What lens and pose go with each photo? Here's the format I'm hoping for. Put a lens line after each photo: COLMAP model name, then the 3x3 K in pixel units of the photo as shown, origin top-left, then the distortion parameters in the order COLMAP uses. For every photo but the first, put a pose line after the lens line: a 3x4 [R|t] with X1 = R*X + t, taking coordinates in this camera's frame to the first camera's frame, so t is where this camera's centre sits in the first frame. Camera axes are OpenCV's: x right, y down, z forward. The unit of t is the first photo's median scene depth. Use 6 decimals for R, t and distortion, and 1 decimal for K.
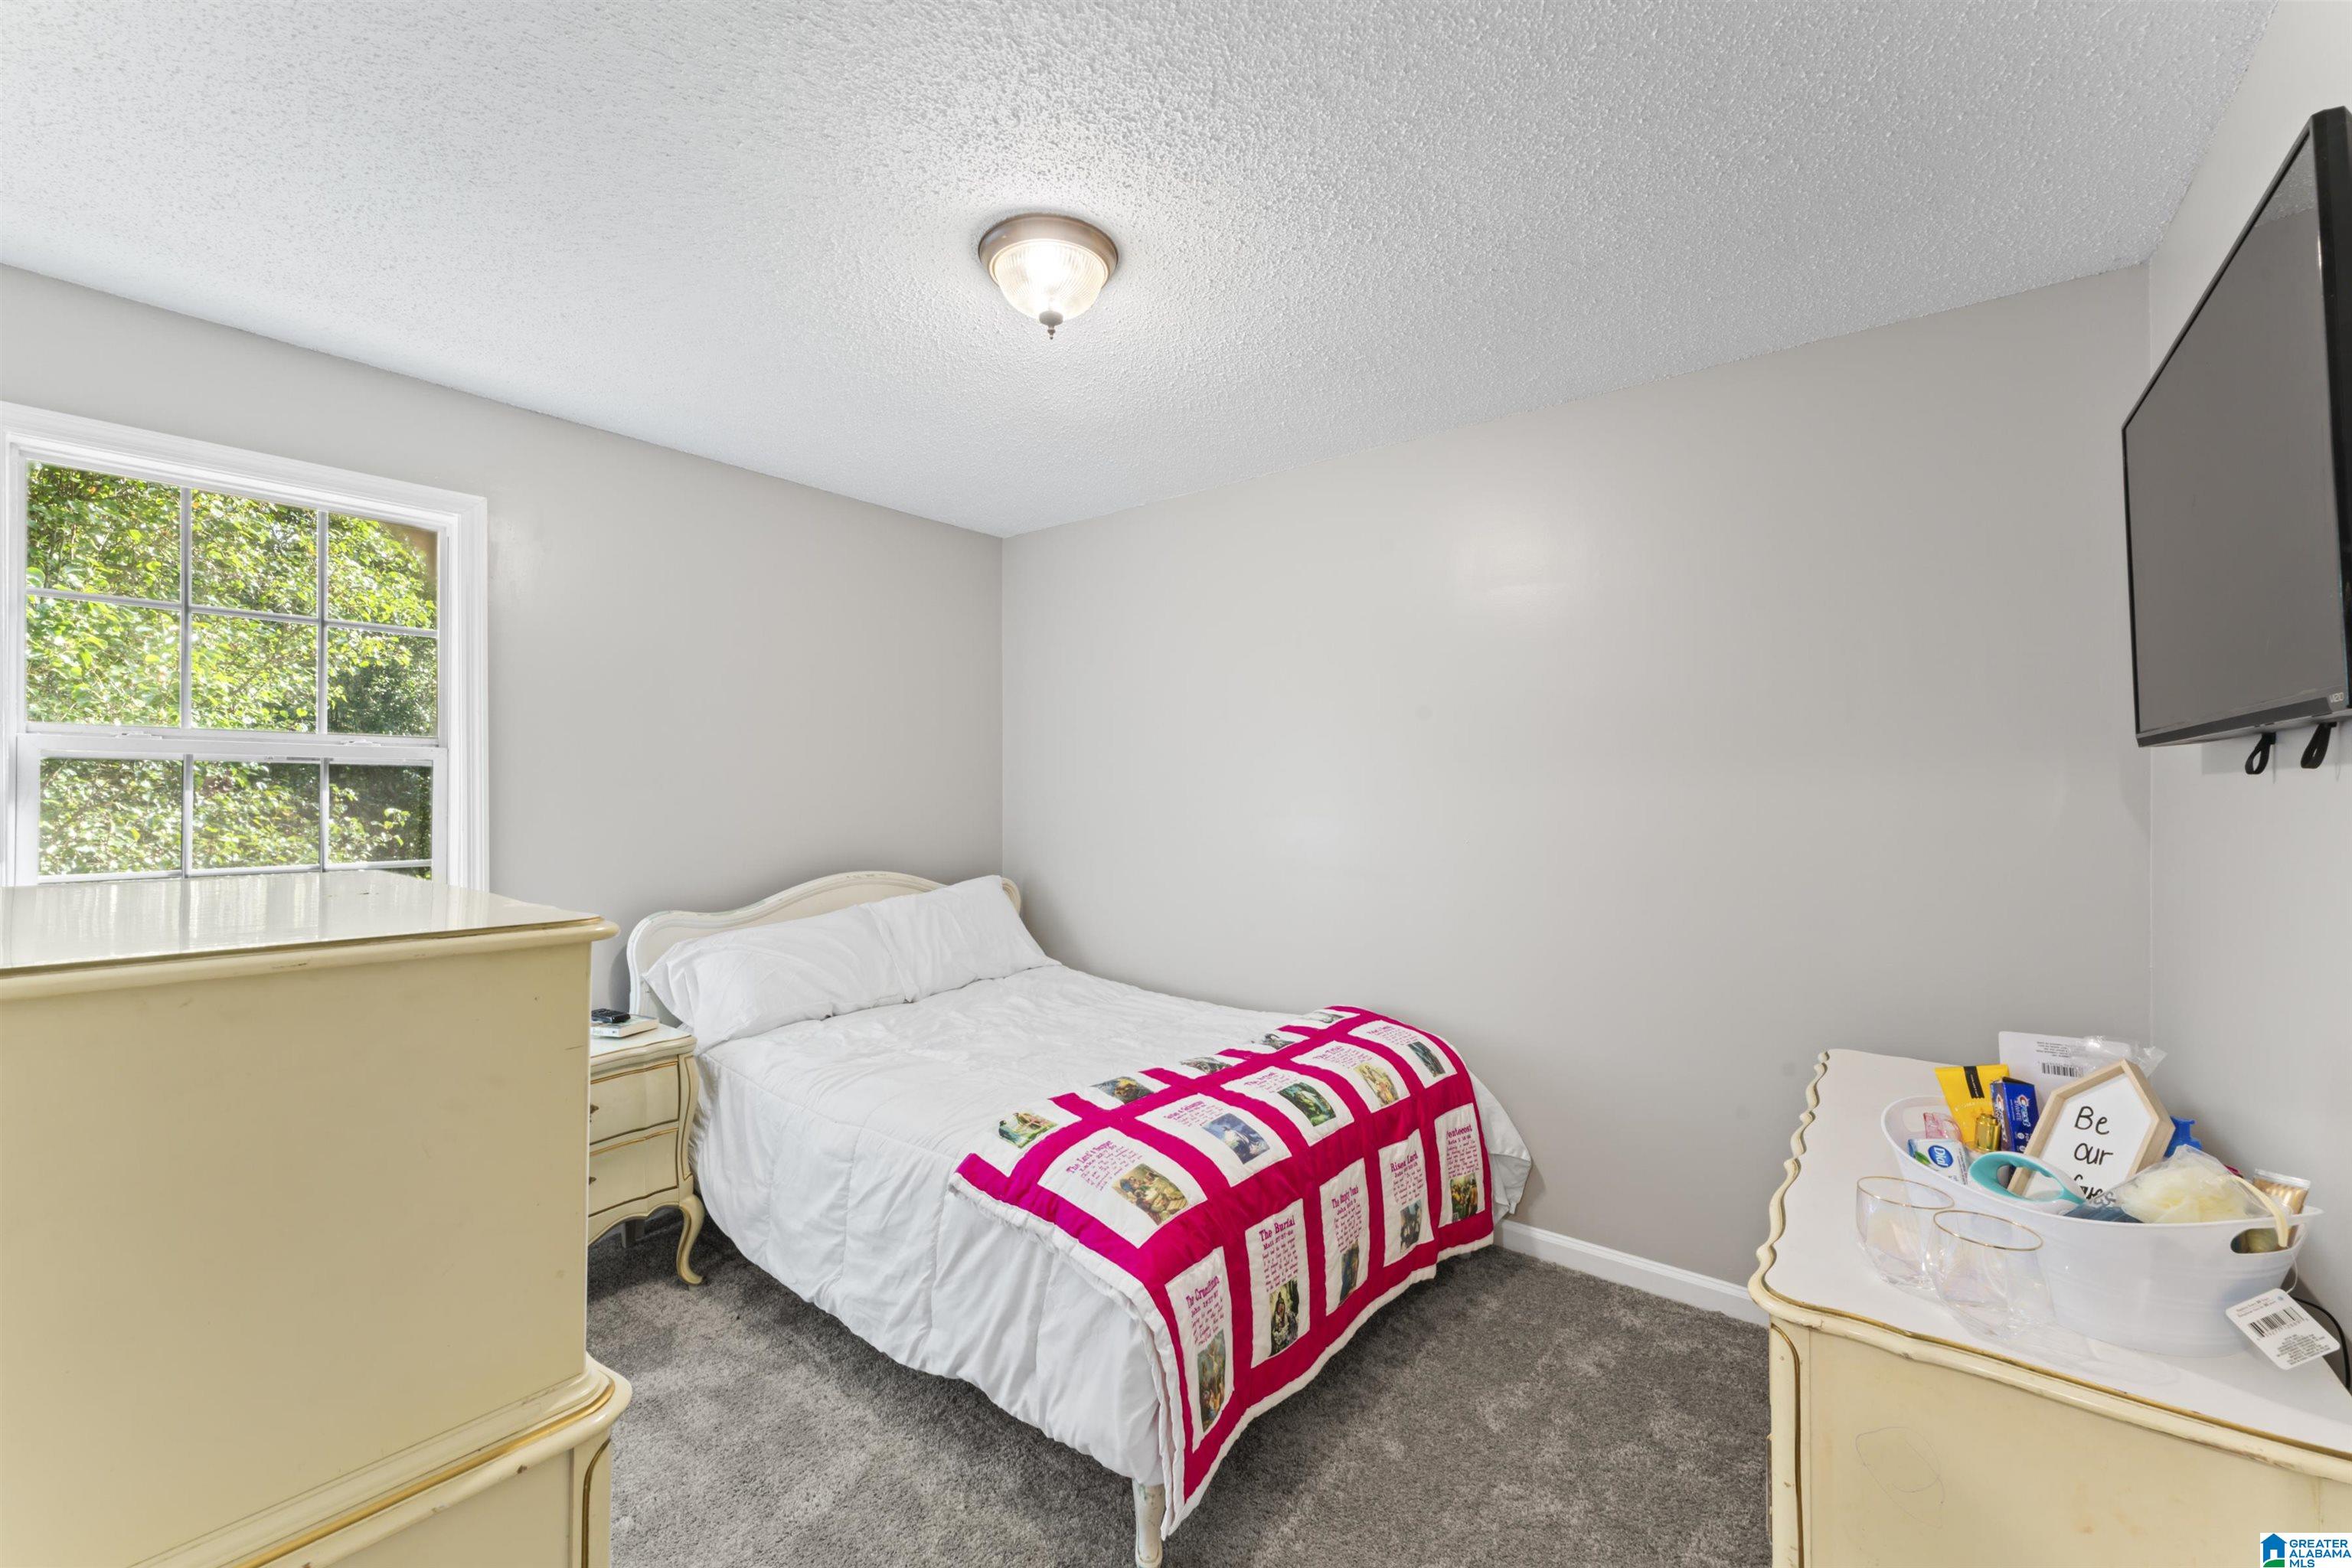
lens RADIAL K [[927.8, 0, 1167.5], [0, 927.8, 777.7], [0, 0, 1]] dist [-0.000982, -0.000108]
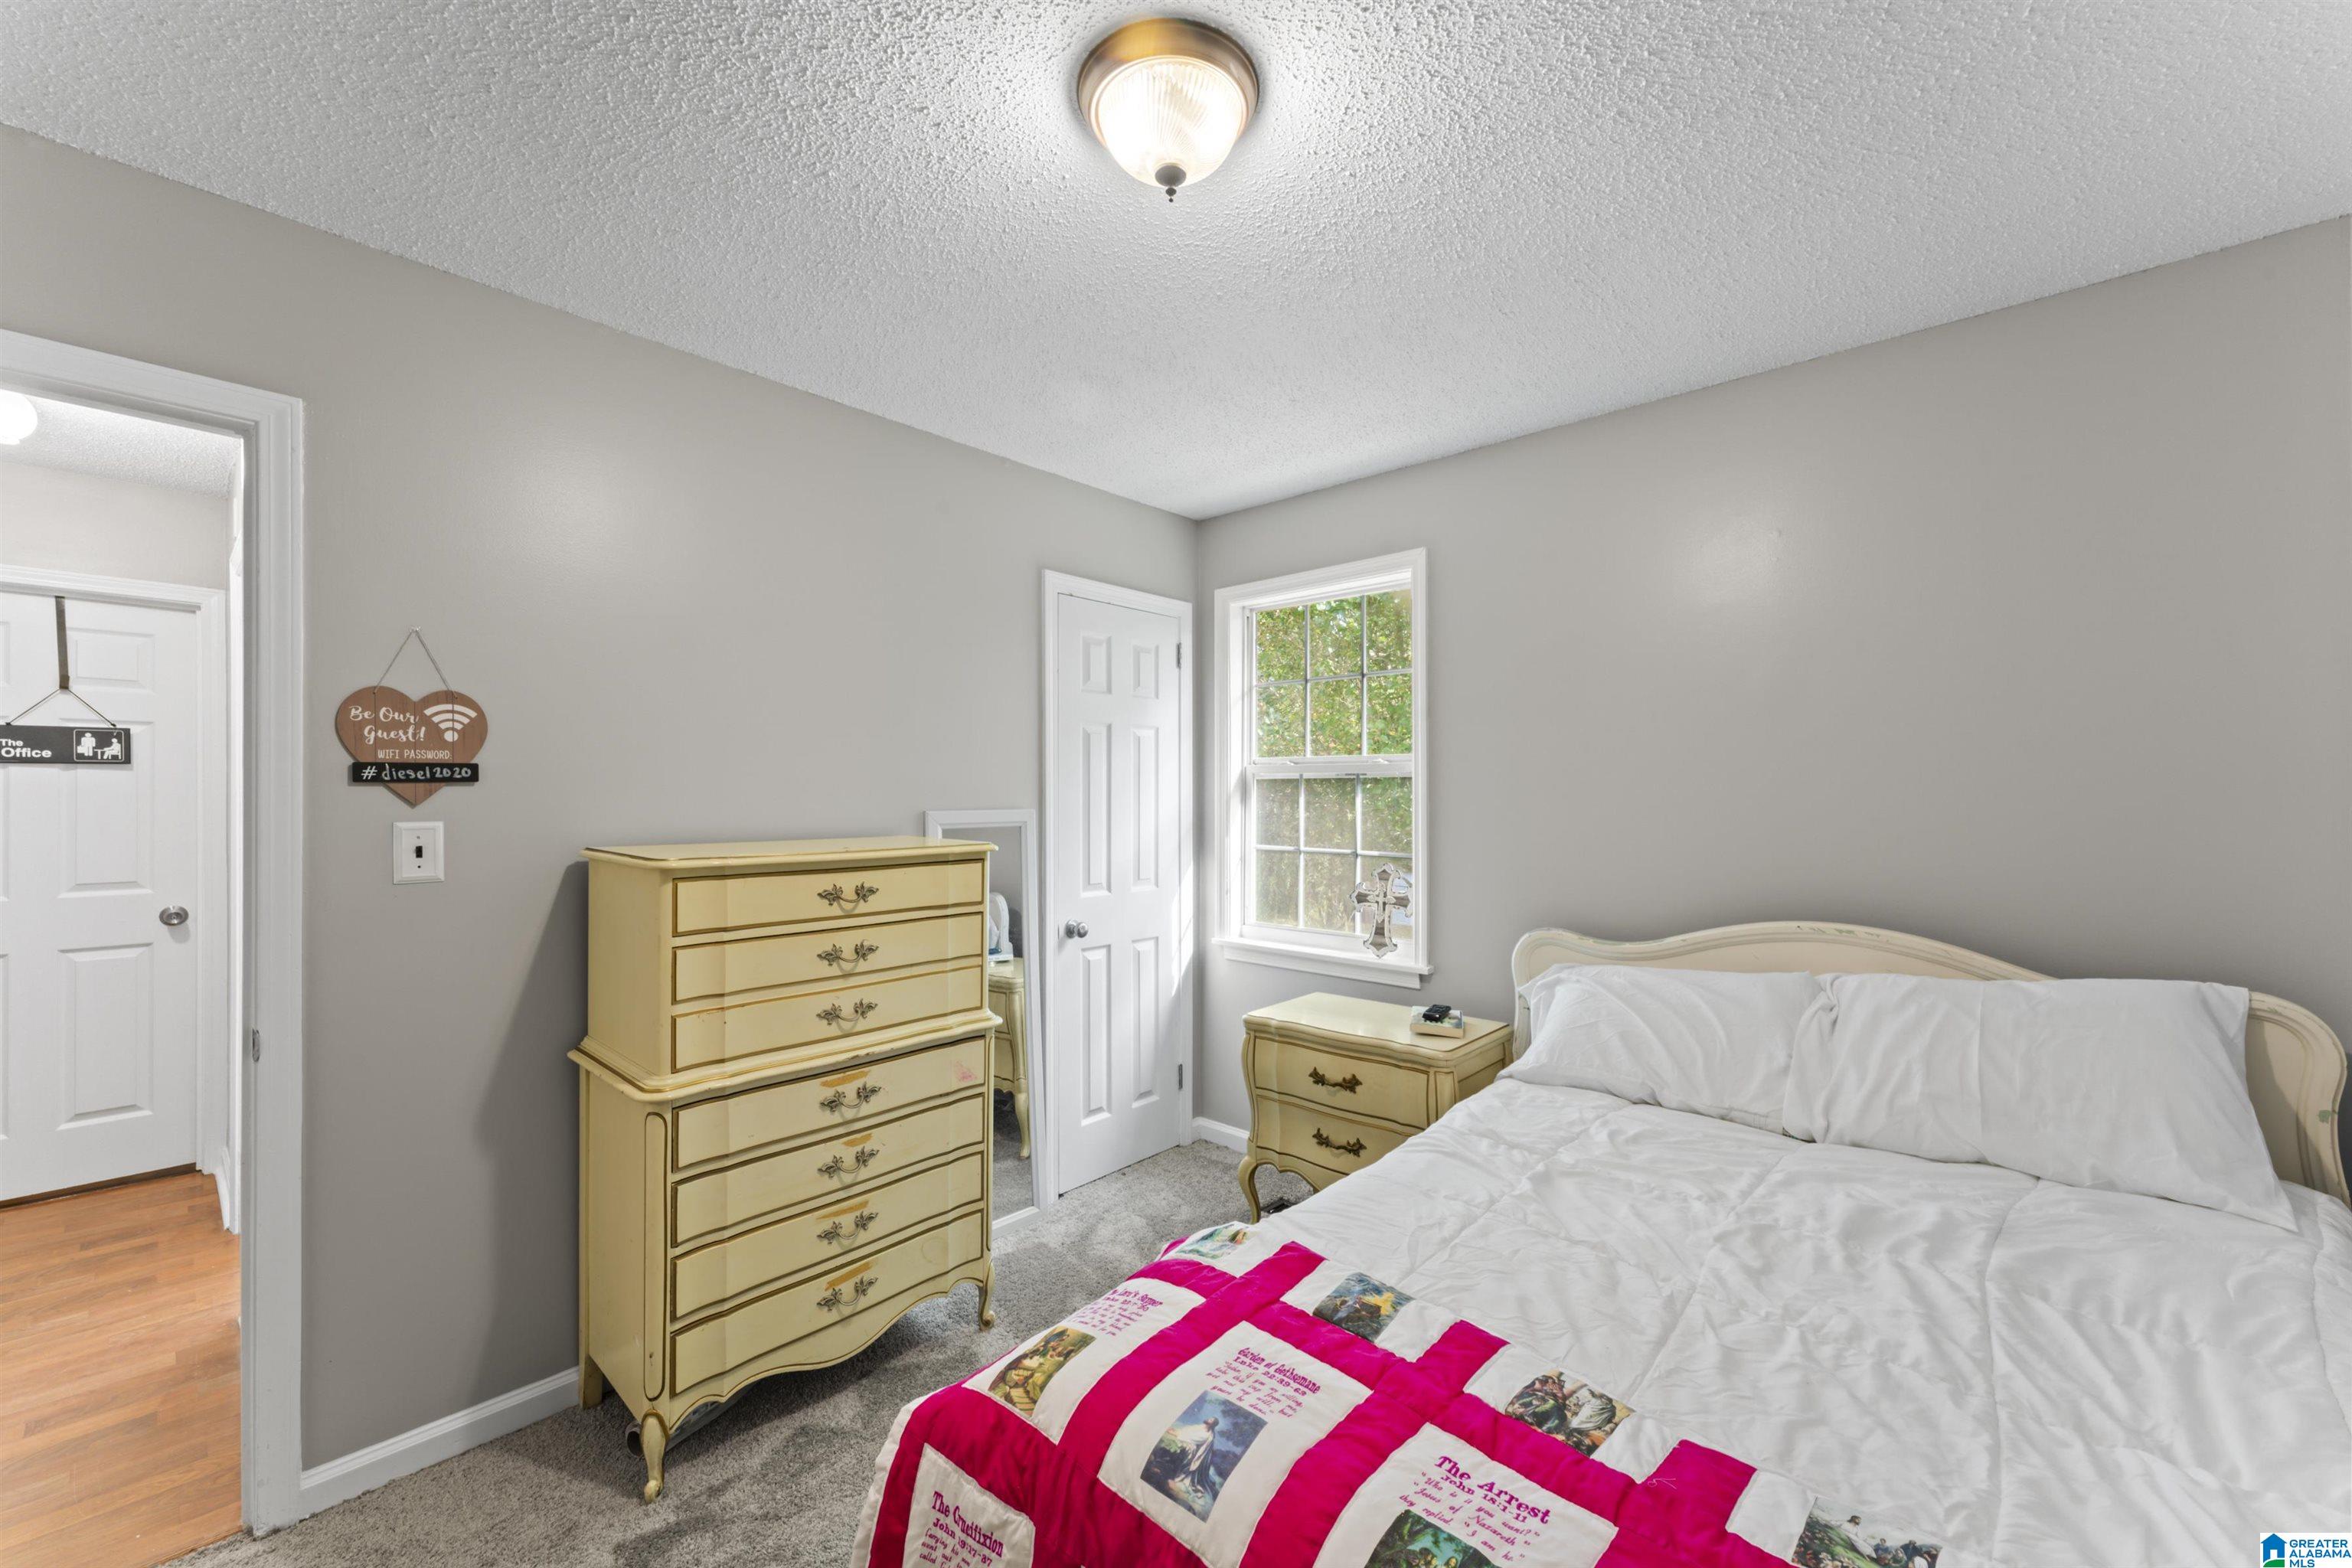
lens RADIAL K [[927.8, 0, 1167.5], [0, 927.8, 777.7], [0, 0, 1]] dist [-0.000982, -0.000108]
pose [[-0.065140, -0.020205, -0.997672, 0.547853], [0.009212, 0.999740, -0.020848, 0.013901], [0.997834, -0.010549, -0.064937, 0.912604]]
